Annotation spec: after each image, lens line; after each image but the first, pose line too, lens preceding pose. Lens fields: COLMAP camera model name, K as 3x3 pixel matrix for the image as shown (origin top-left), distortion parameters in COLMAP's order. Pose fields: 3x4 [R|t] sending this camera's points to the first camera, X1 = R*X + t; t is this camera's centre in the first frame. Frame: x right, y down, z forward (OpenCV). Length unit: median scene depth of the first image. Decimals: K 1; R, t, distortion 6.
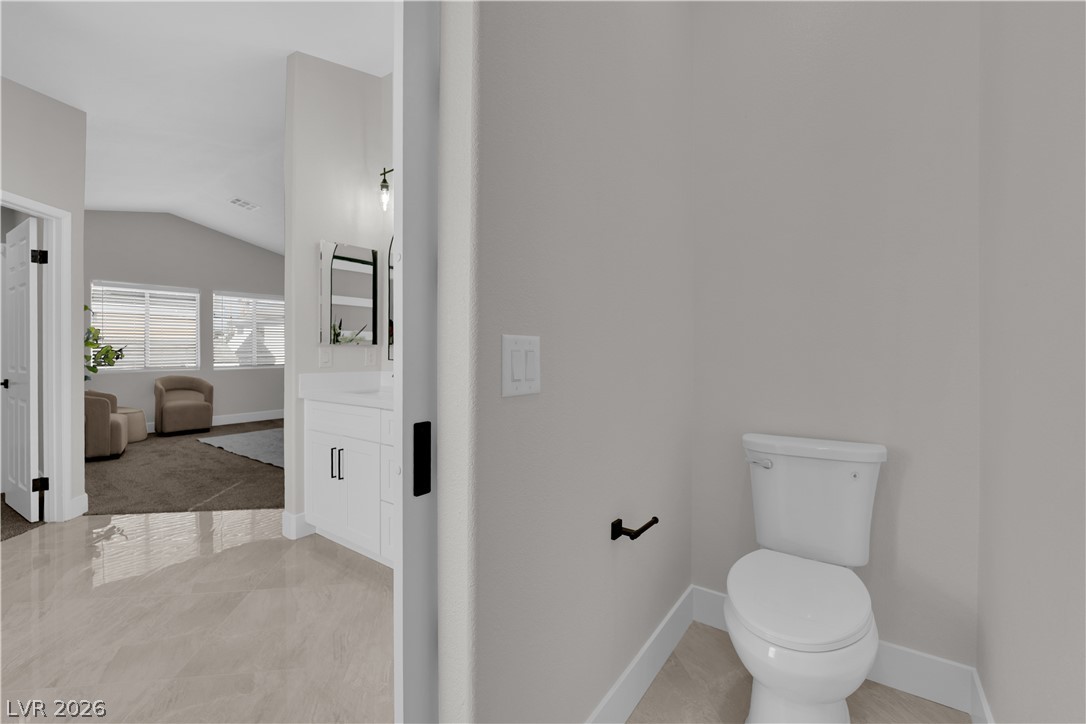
lens RADIAL K [[447.6, 0, 541.8], [0, 447.6, 343.4], [0, 0, 1]] dist [-0.025628, -0.000215]
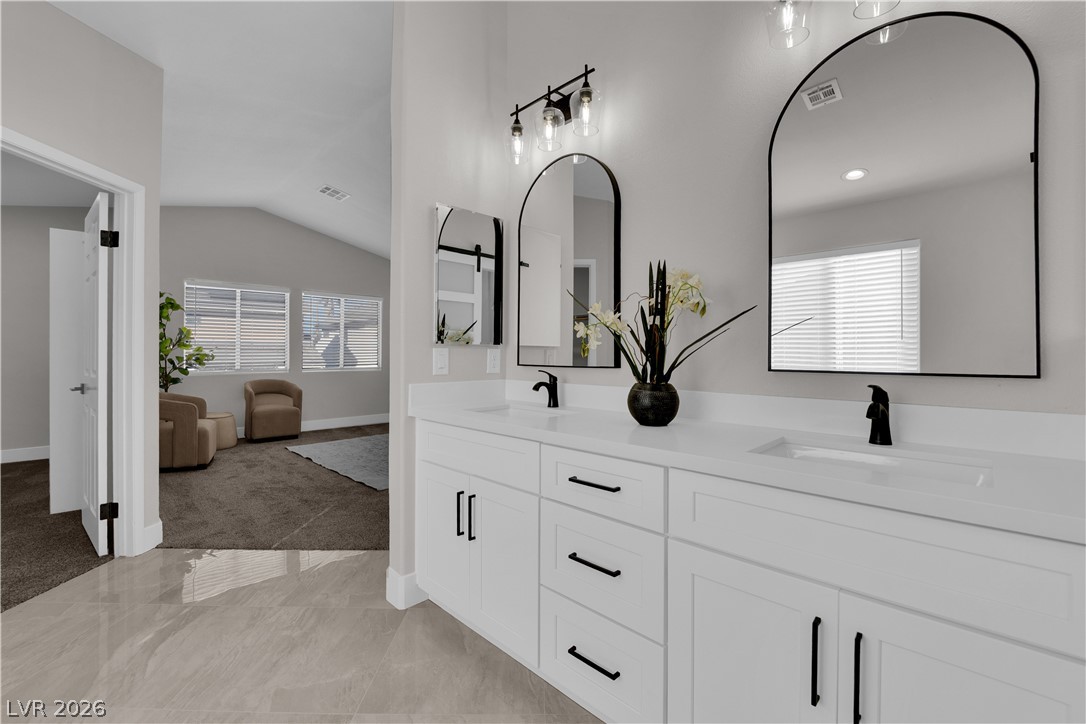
lens RADIAL K [[447.6, 0, 541.8], [0, 447.6, 343.4], [0, 0, 1]] dist [-0.025628, -0.000215]
pose [[0.989346, 0.000451, -0.145580, -0.156594], [-0.001323, 0.999982, -0.005895, 0.004328], [0.145575, 0.006024, 0.989329, 0.212327]]
